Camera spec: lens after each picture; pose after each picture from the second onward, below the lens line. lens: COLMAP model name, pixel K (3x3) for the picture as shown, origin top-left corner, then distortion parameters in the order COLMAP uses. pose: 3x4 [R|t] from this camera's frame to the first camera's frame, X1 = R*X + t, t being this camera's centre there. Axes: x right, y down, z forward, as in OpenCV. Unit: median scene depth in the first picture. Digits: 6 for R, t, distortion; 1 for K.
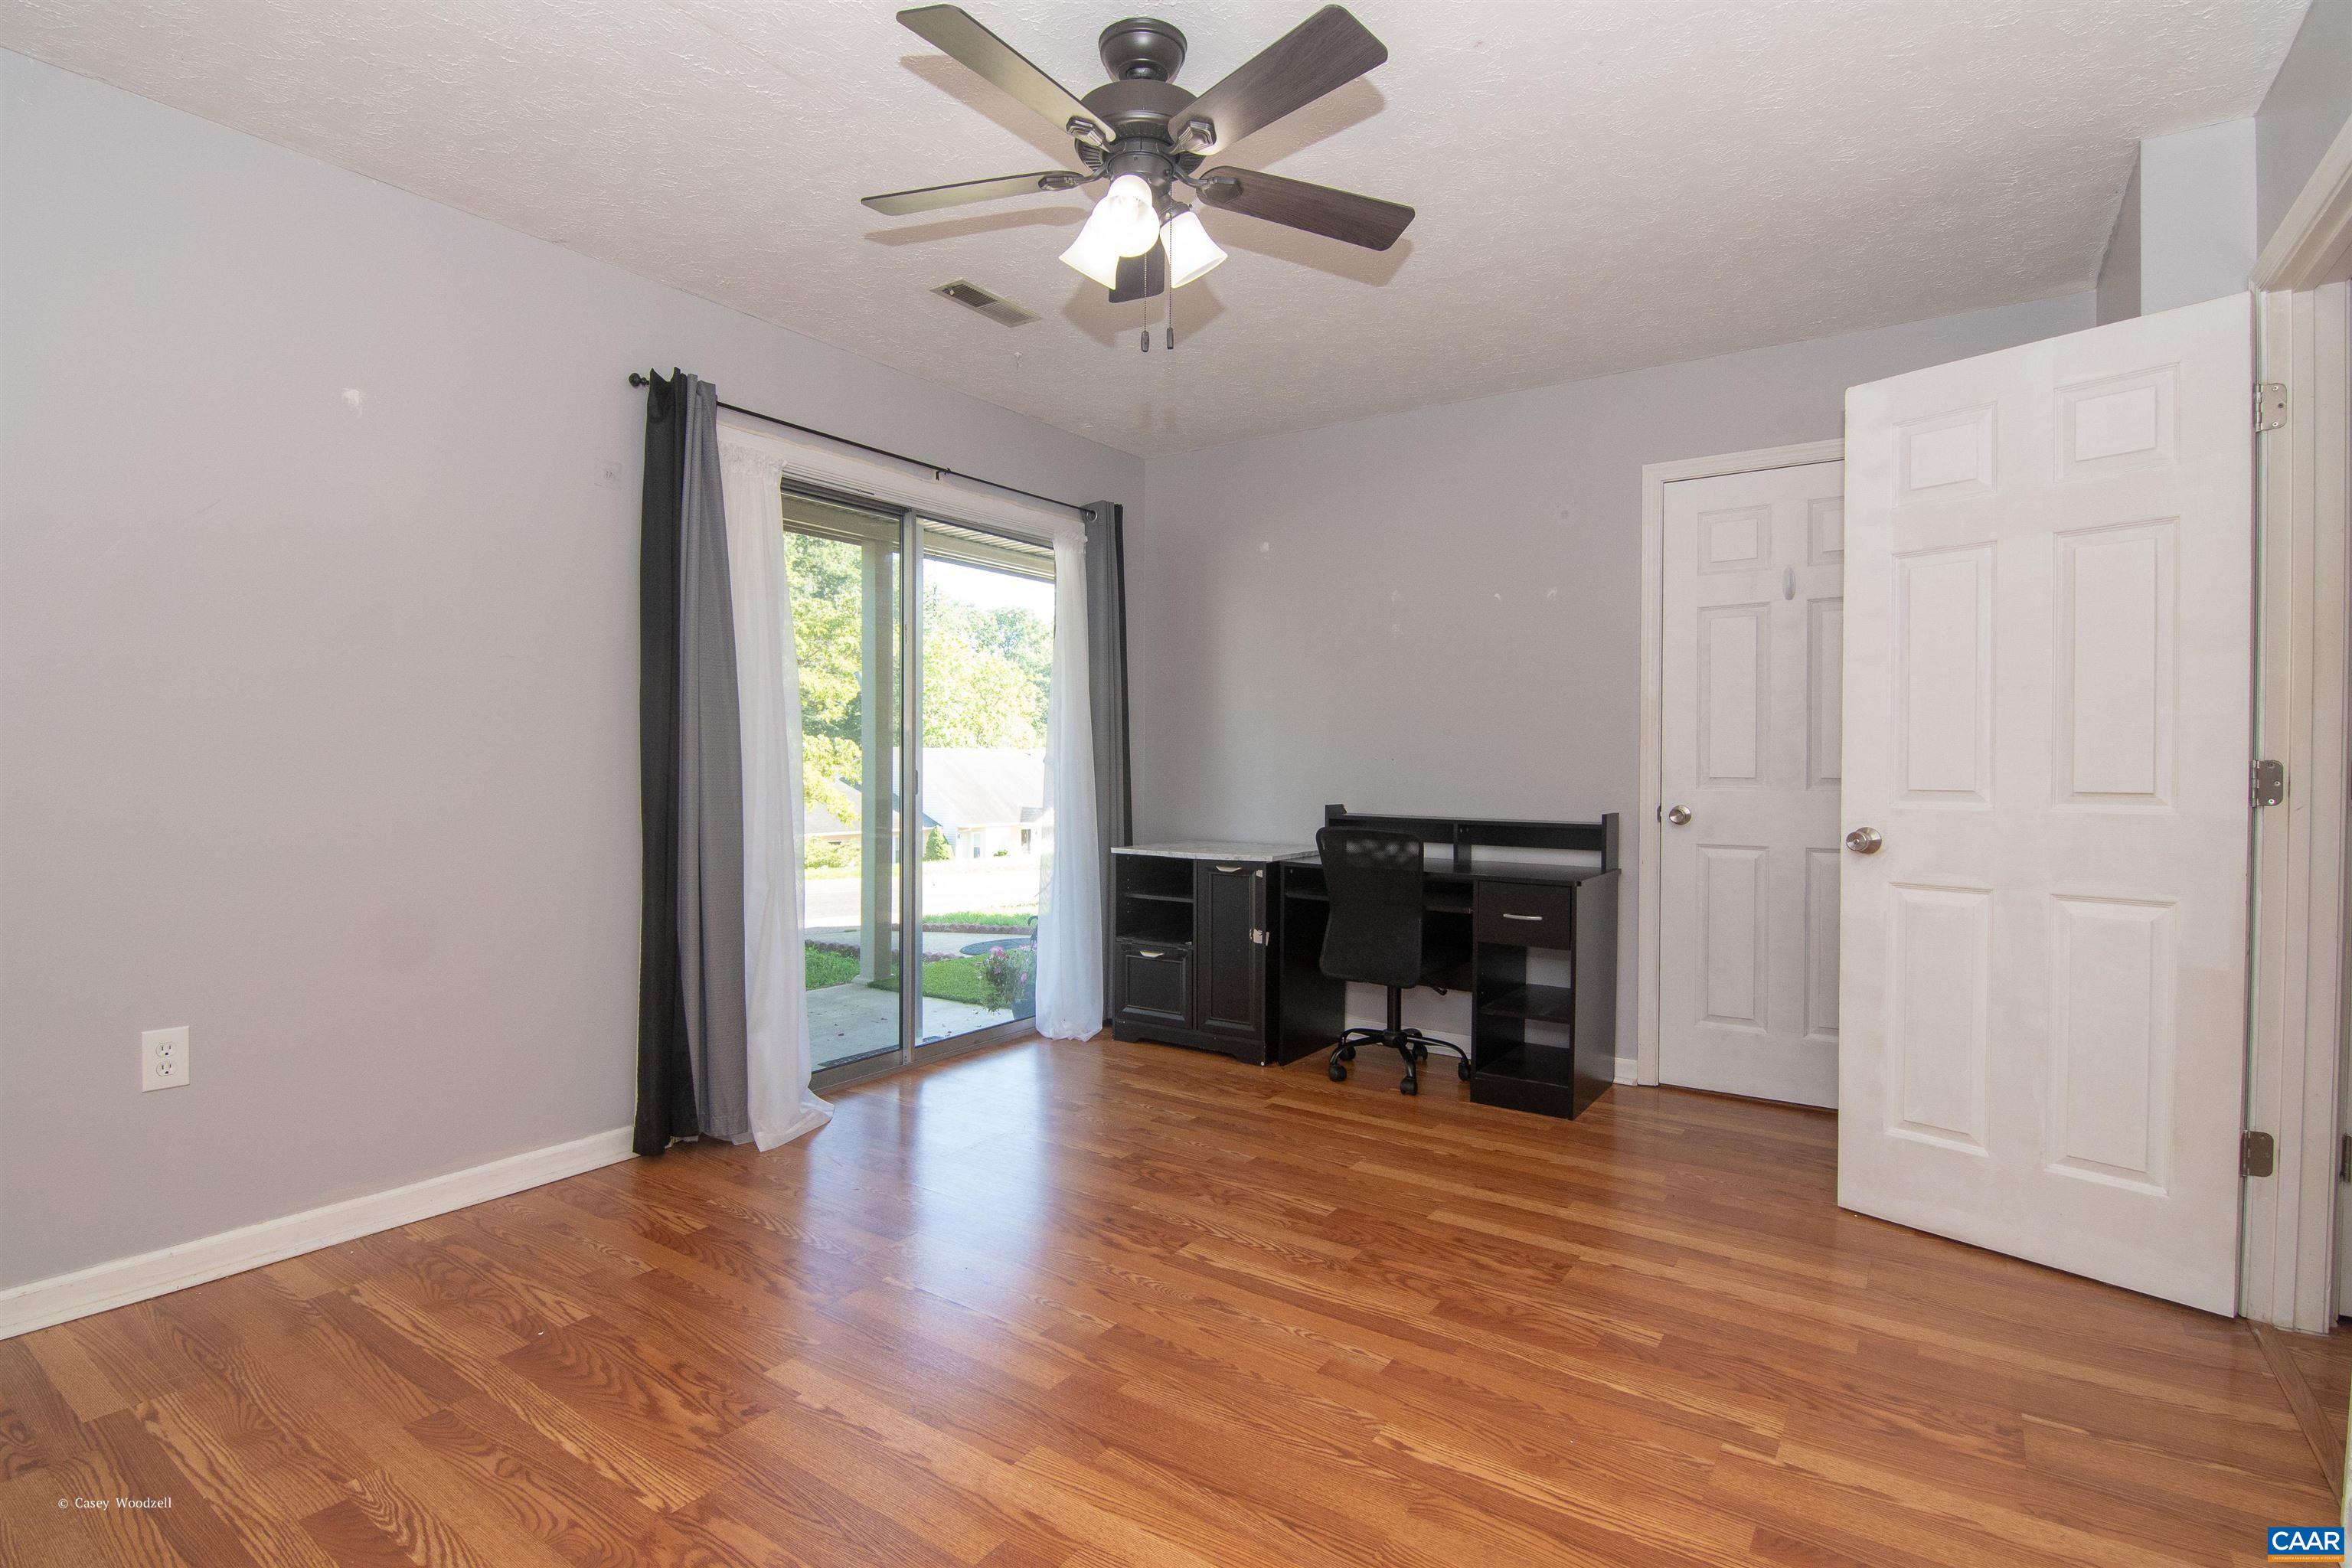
lens RADIAL K [[1109.1, 0, 1103.2], [0, 1109.1, 774.4], [0, 0, 1]] dist [0.001336, -0.013328]
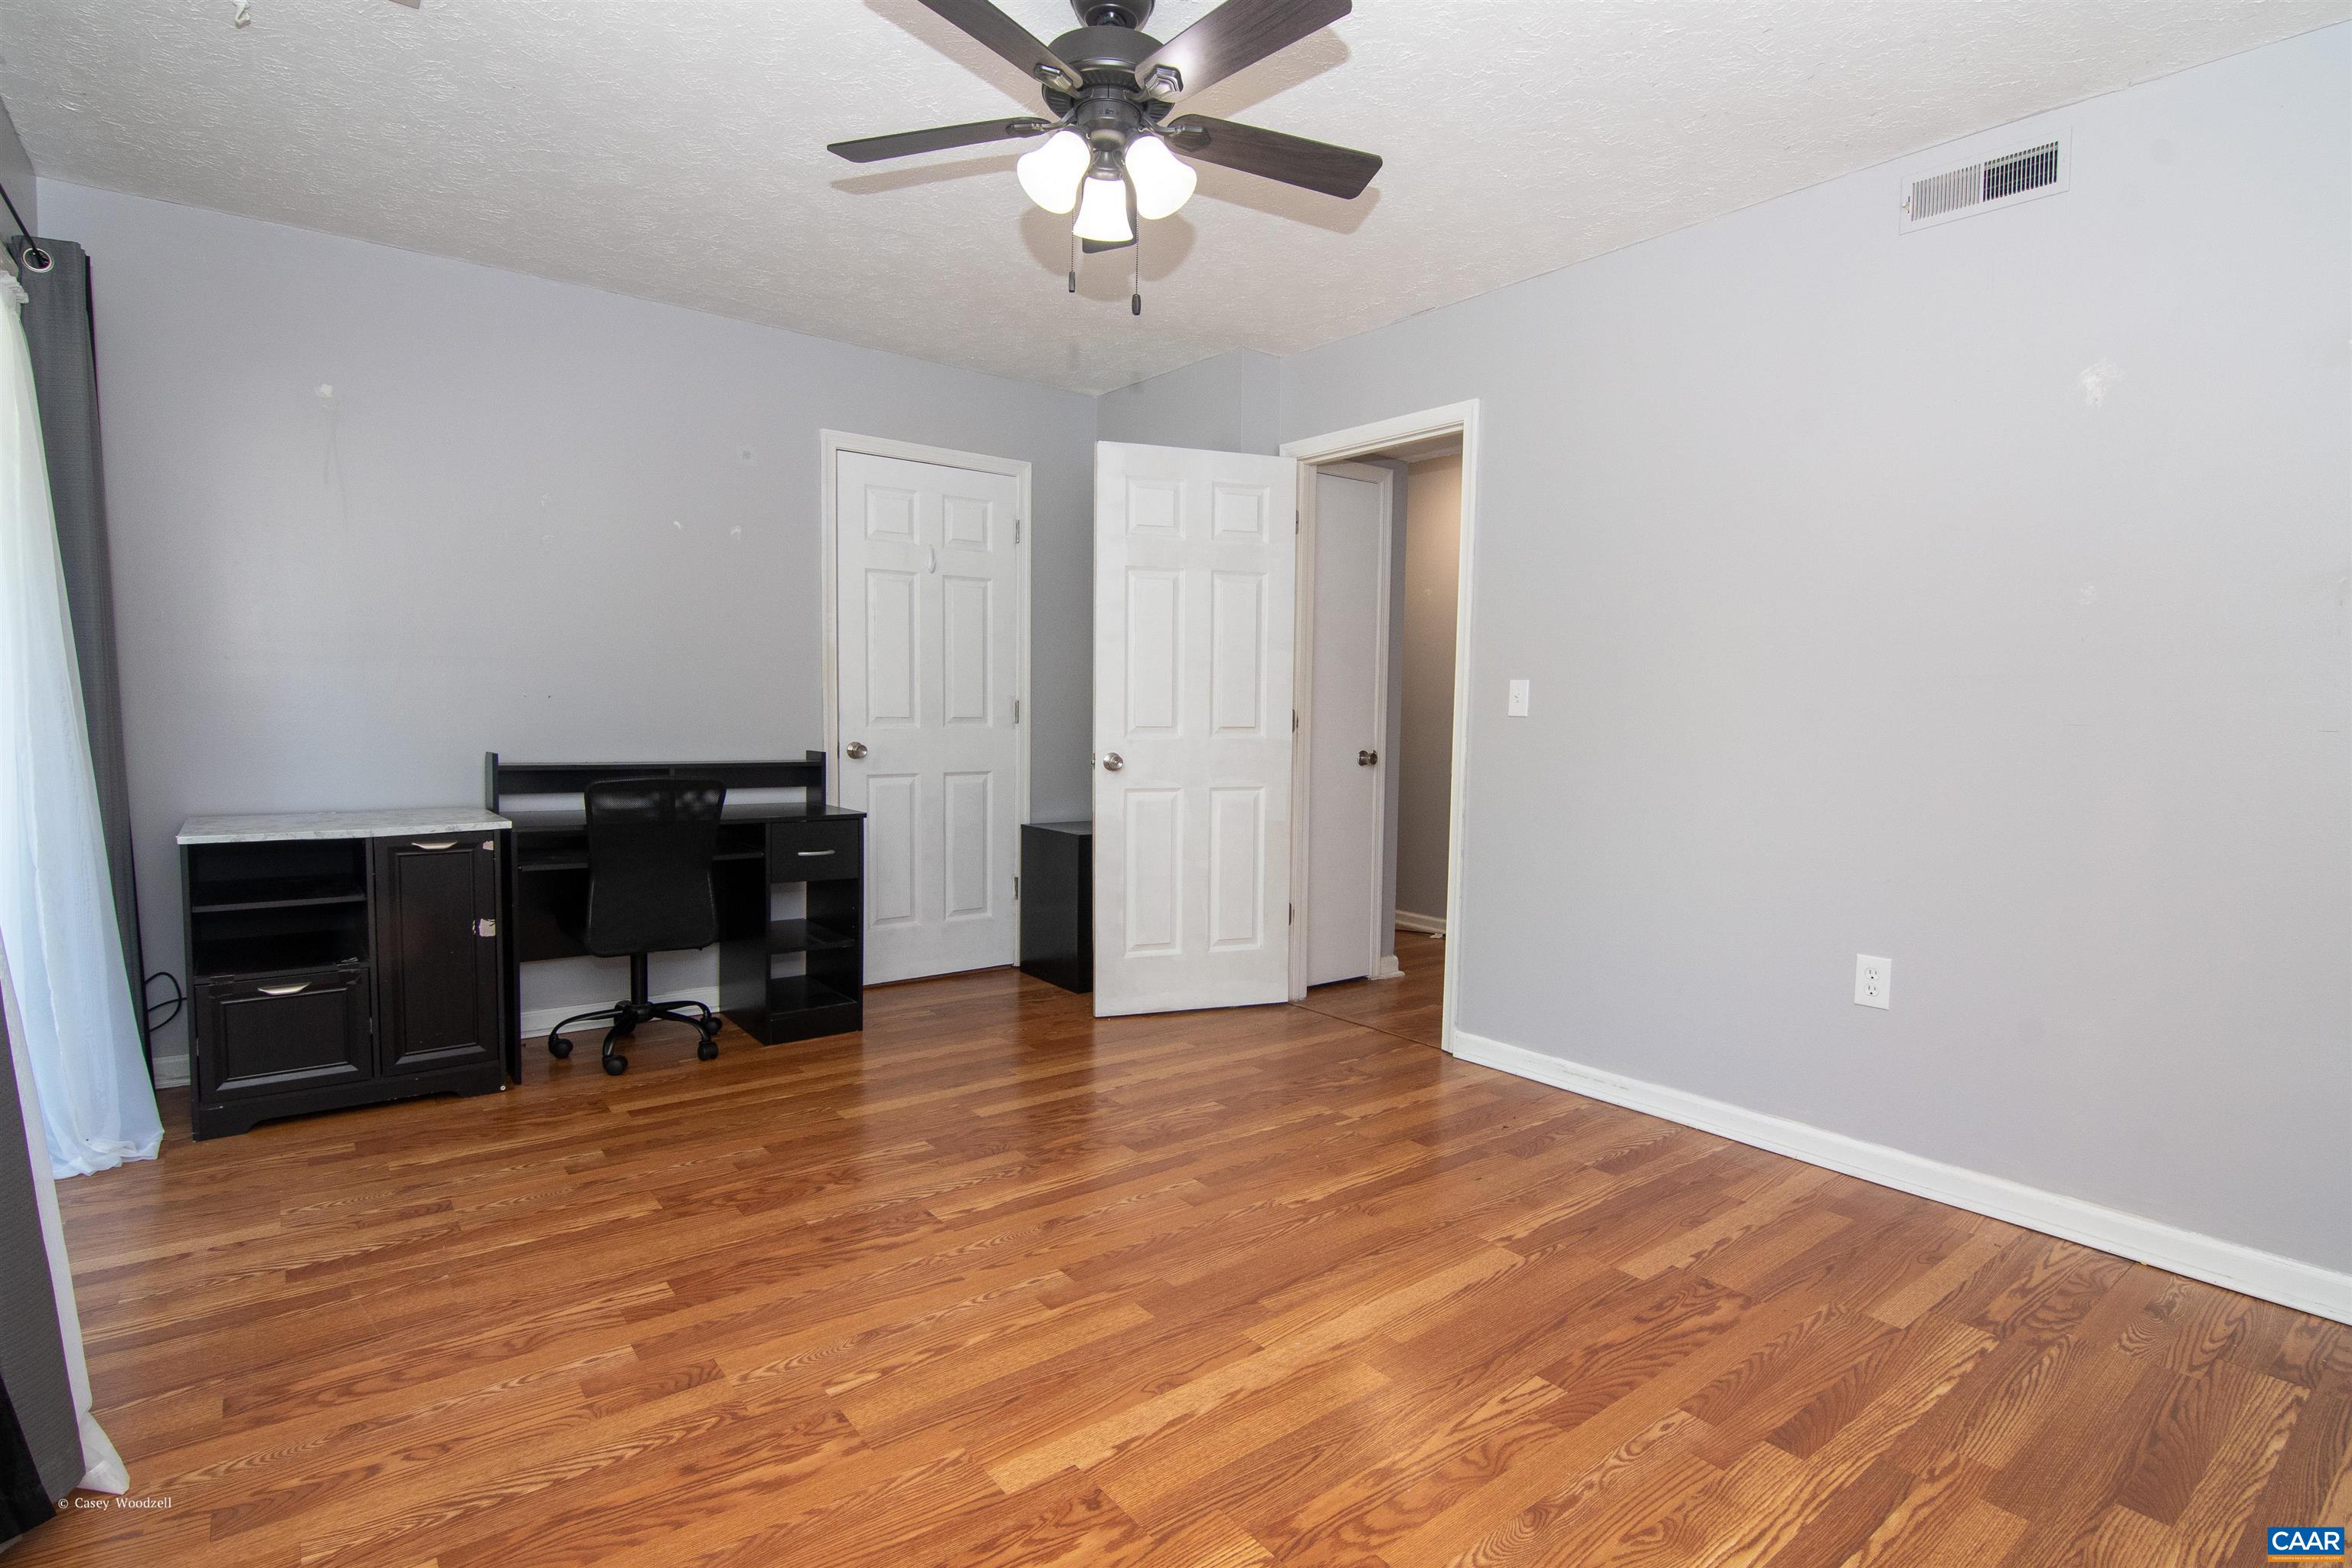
lens RADIAL K [[1191.8, 0, 1155.5], [0, 1191.8, 786.7], [0, 0, 1]] dist [-0.007897, -0.010677]
pose [[0.276898, -0.060934, 0.958965, -0.706020], [-0.003790, 0.997910, 0.064503, -0.007983], [-0.960892, -0.021495, 0.276088, 0.456754]]
